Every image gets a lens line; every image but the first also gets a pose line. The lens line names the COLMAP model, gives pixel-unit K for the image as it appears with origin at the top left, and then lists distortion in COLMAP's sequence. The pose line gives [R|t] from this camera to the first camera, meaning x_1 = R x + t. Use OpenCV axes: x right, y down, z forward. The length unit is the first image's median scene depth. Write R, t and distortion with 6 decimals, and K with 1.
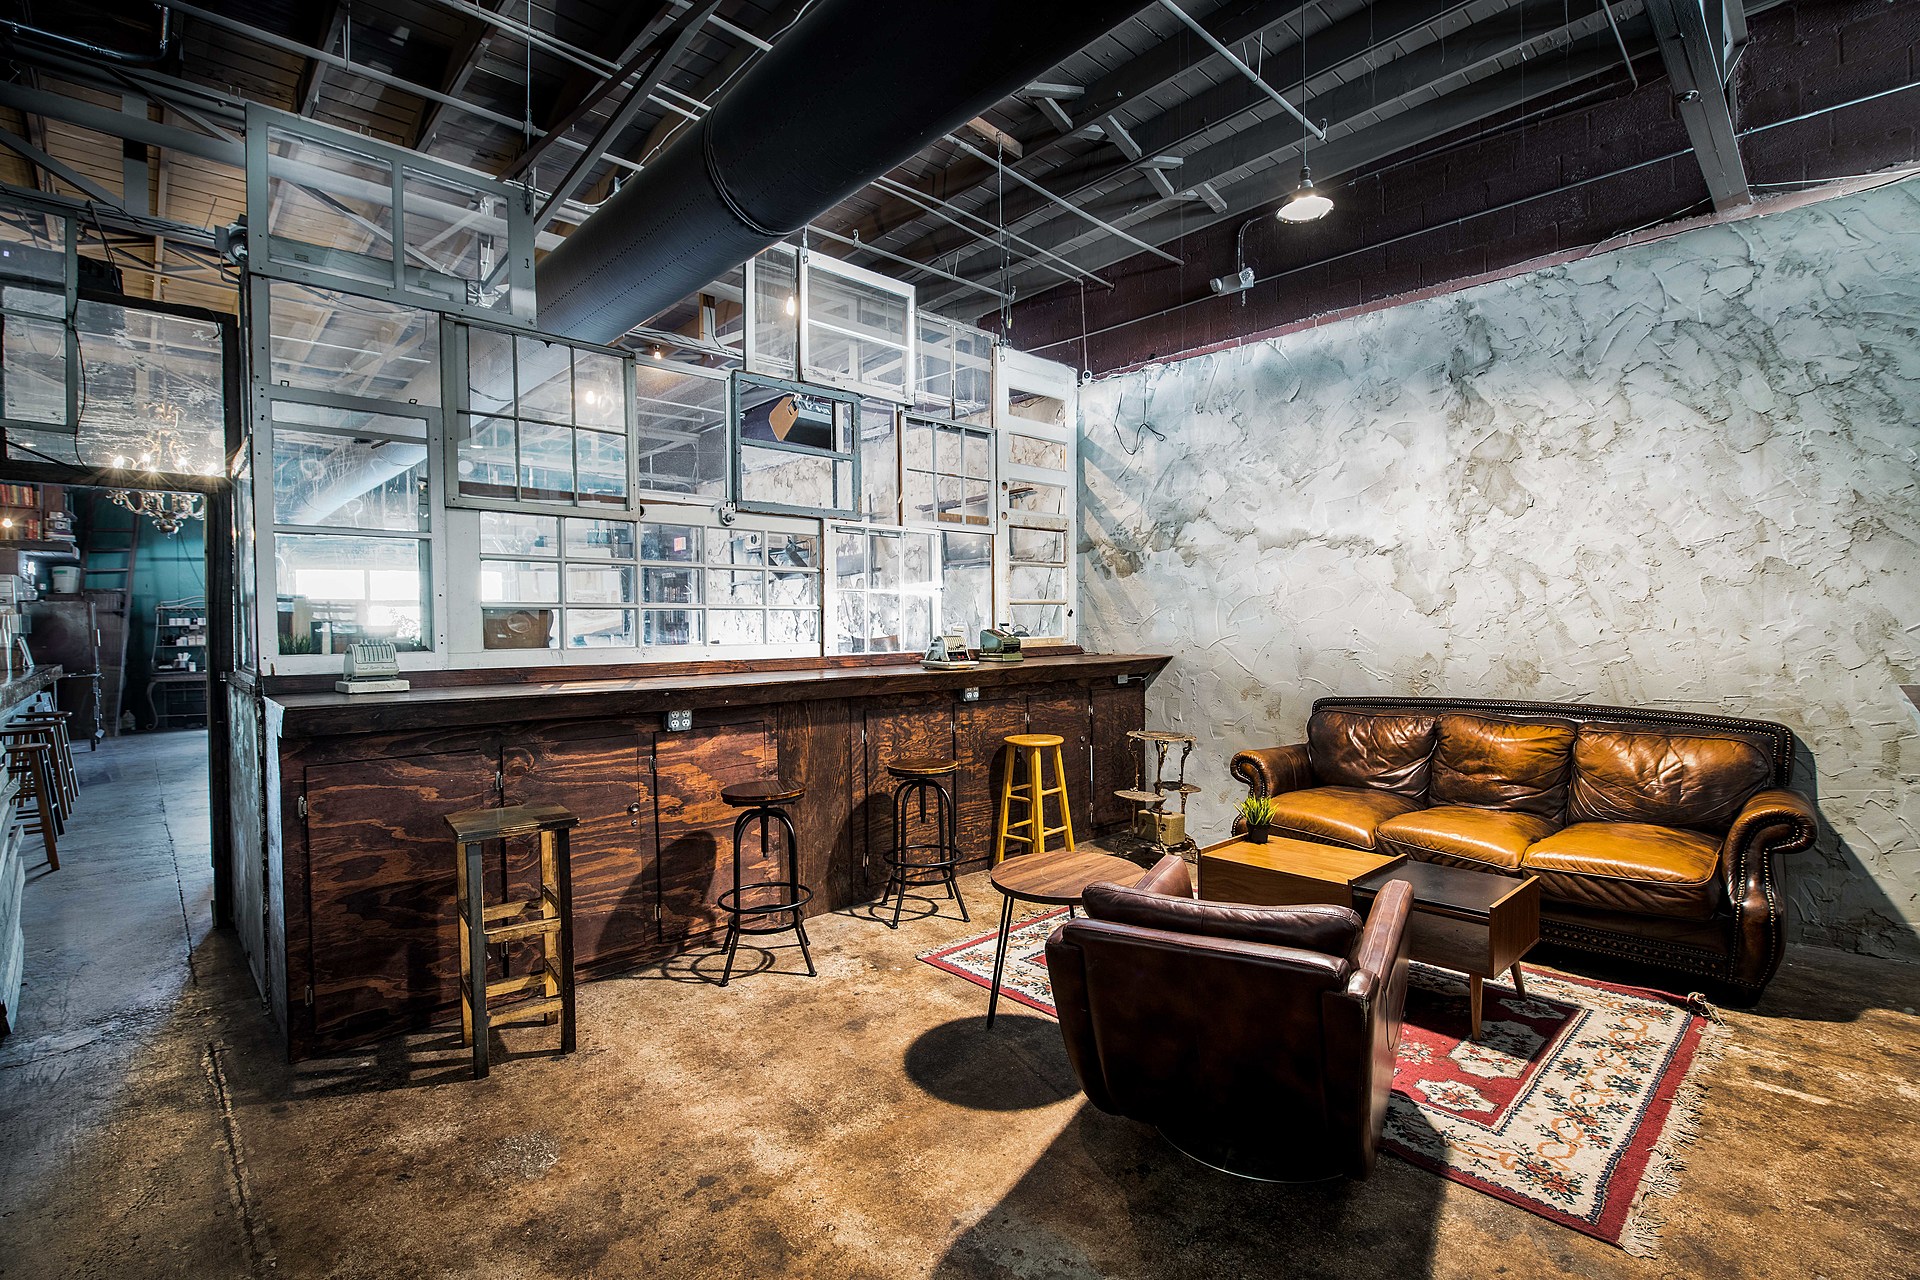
lens RADIAL K [[861.9, 0, 960.0], [0, 861.9, 640.0], [0, 0, 1]] dist [-0.001844, -0.009917]
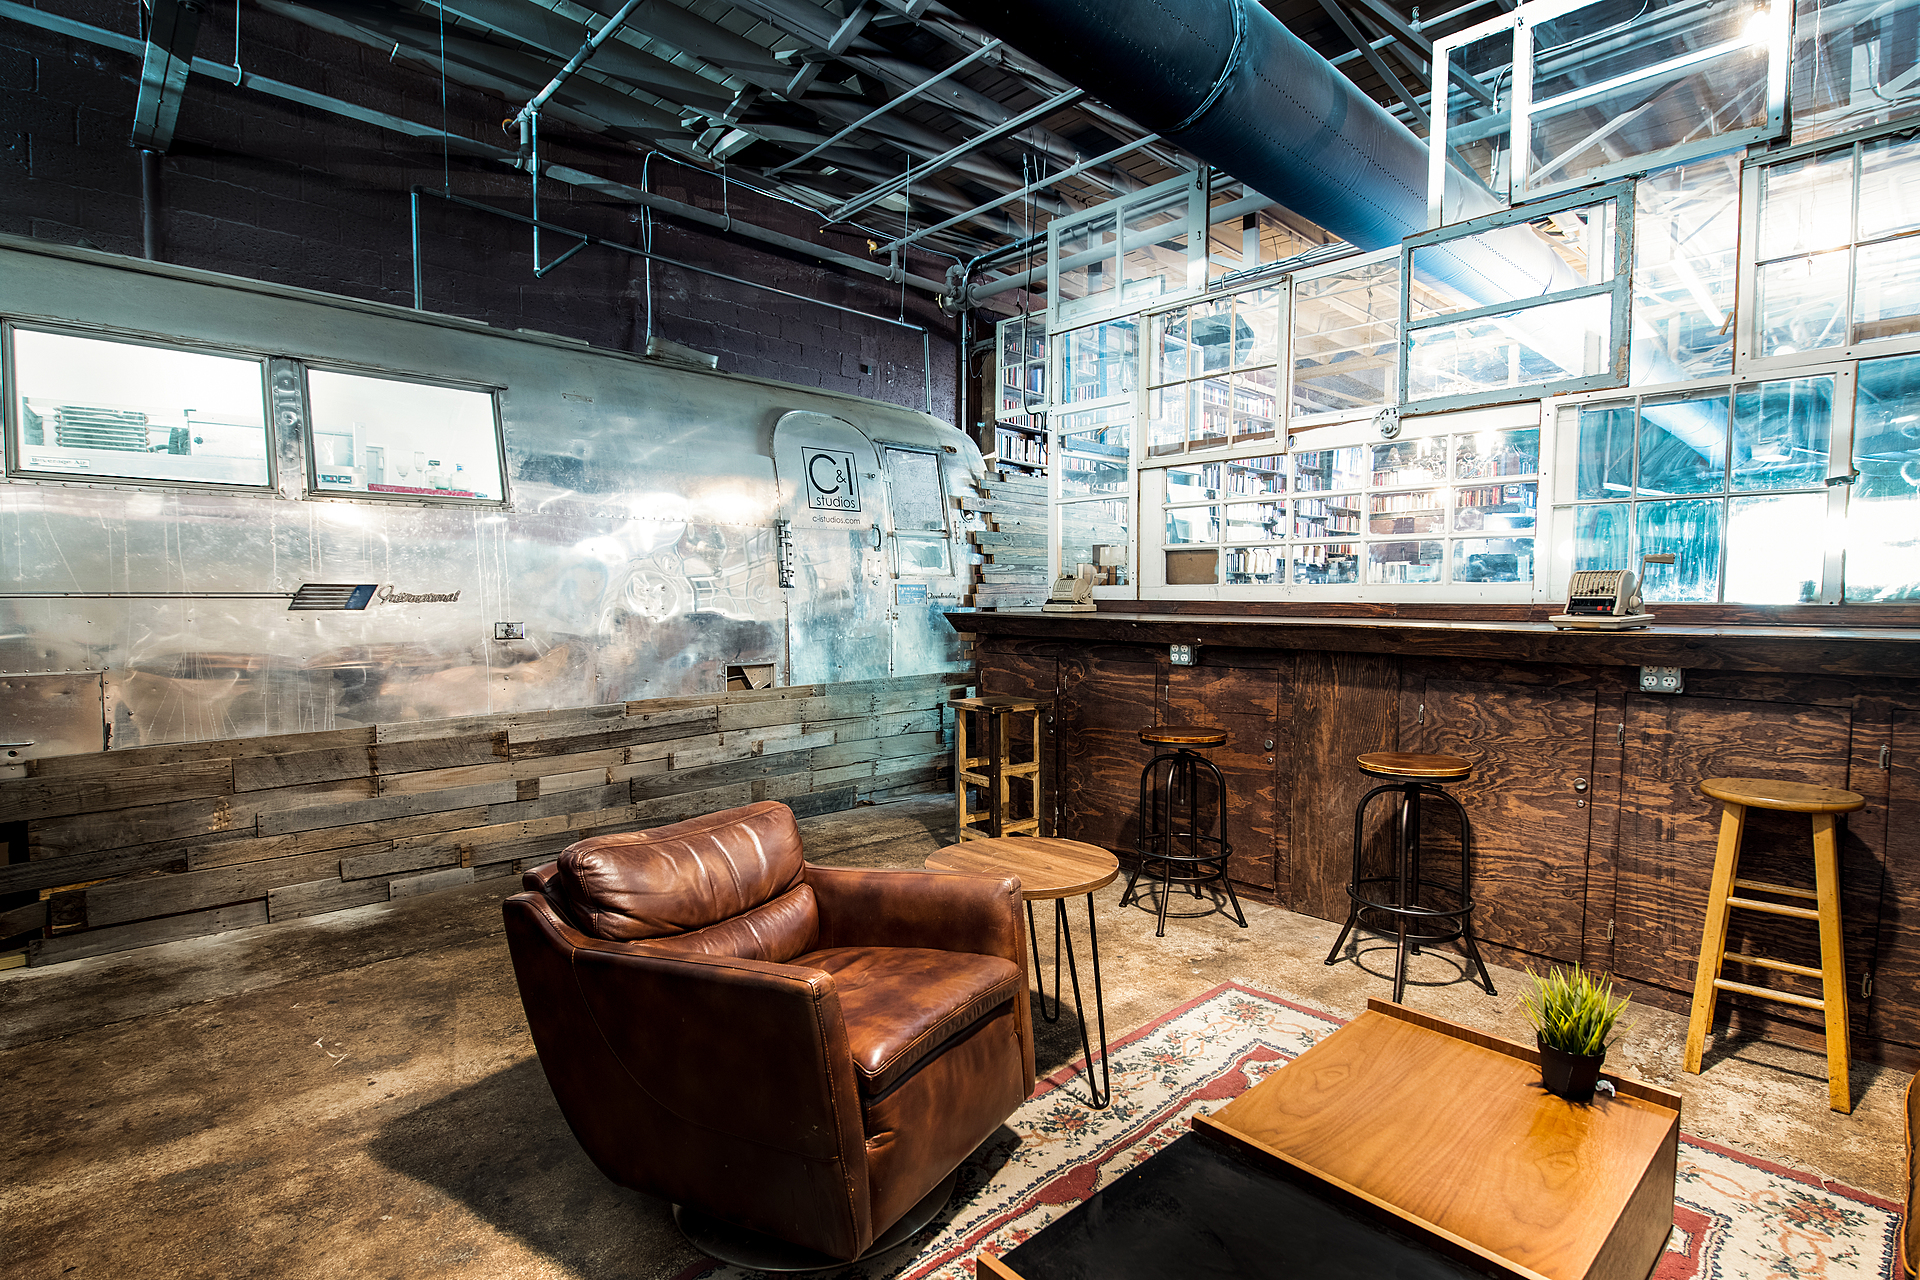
lens RADIAL K [[946.3, 0, 997.1], [0, 946.3, 642.4], [0, 0, 1]] dist [-0.000299, 0.000009]
pose [[0.022431, 0.066372, -0.997543, 0.633699], [-0.013086, 0.997728, 0.066090, 0.006187], [0.999663, 0.011572, 0.023249, 0.612067]]
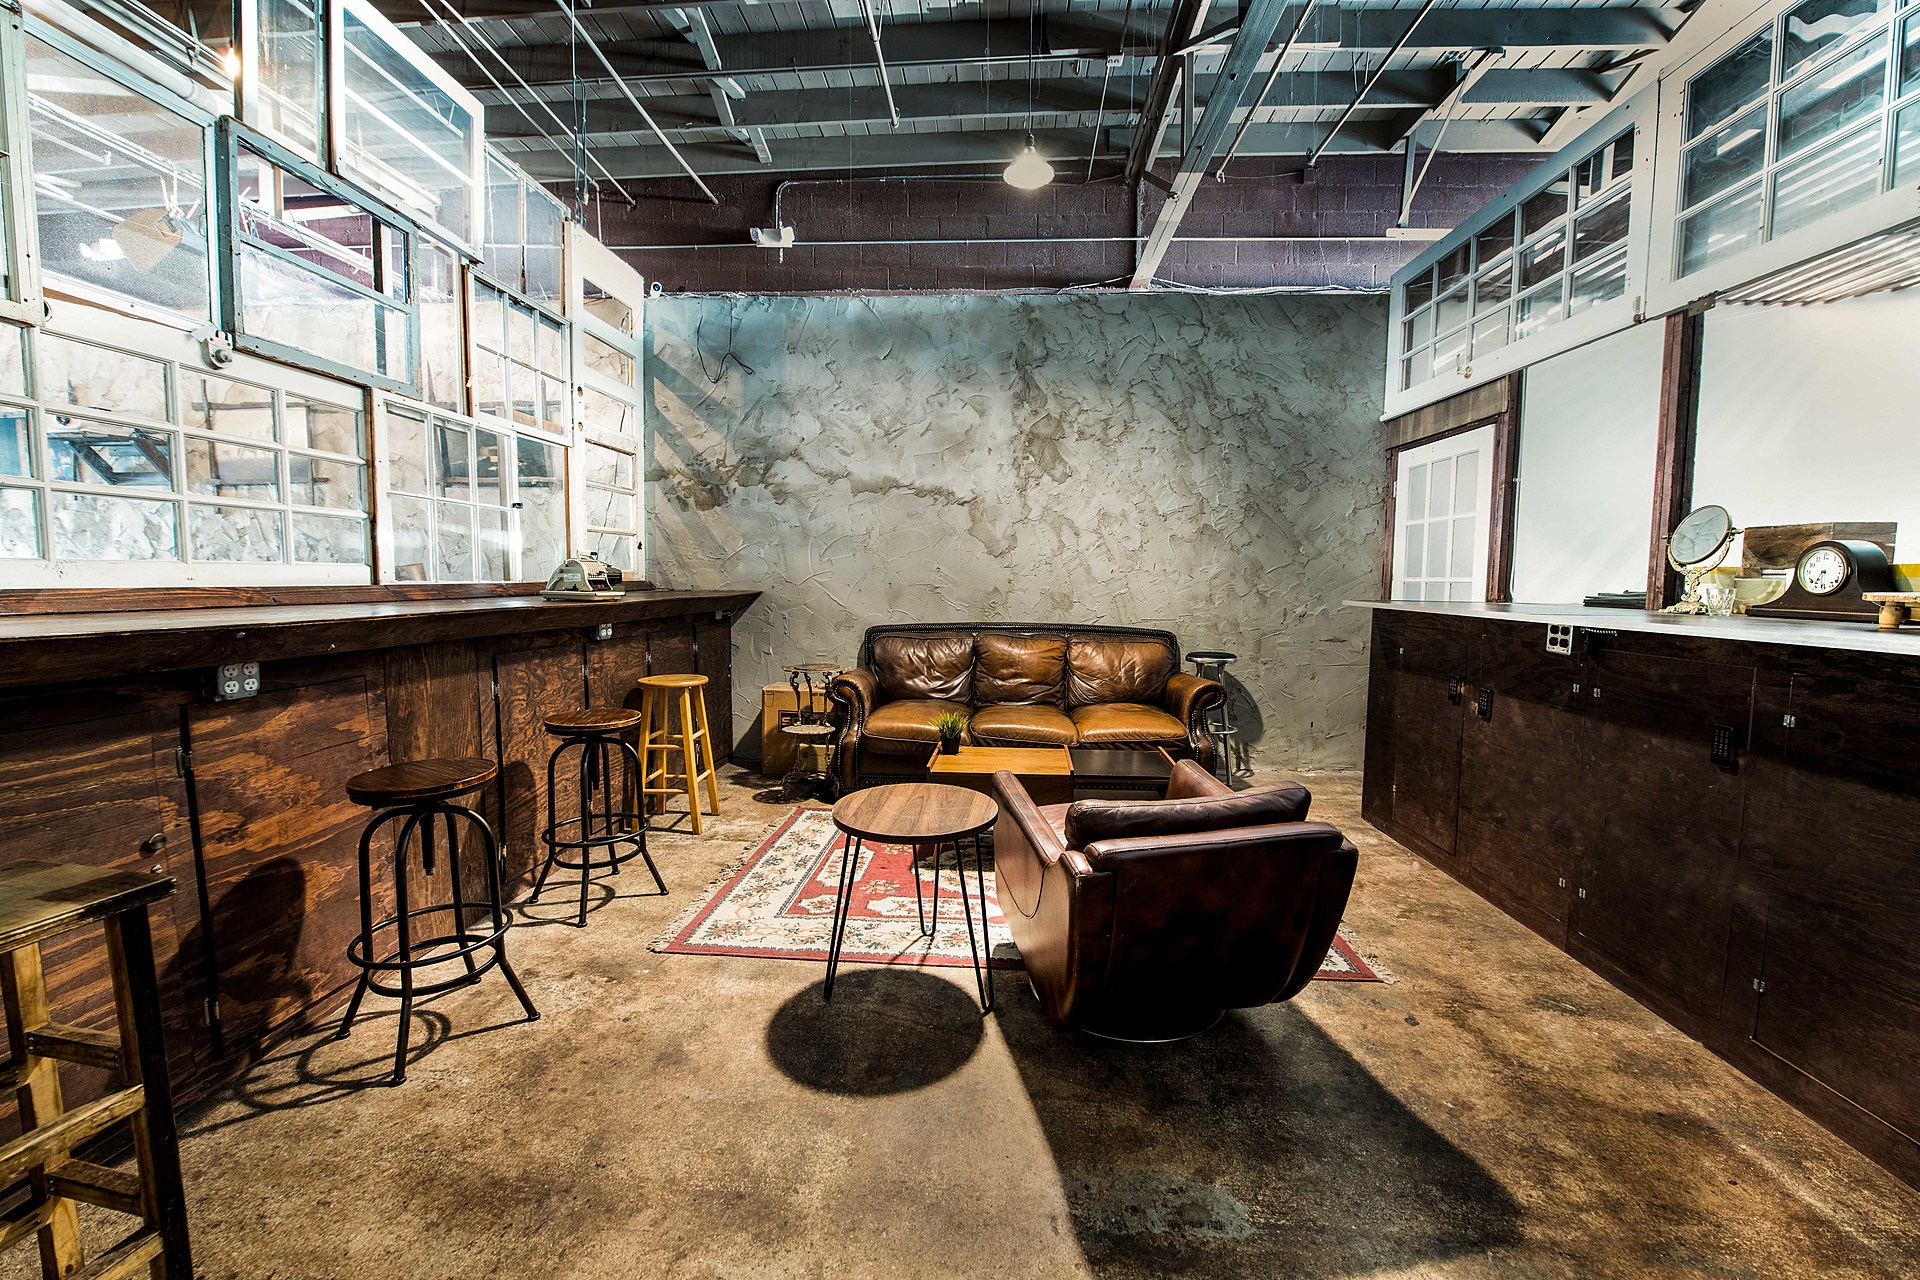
lens RADIAL K [[757.7, 0, 960.0], [0, 757.7, 640.0], [0, 0, 1]] dist [-0.013707, -0.004426]
pose [[0.733679, -0.036749, 0.678502, -0.248843], [-0.007018, 0.998073, 0.061646, 0.024879], [-0.679460, -0.049990, 0.732007, 0.241547]]
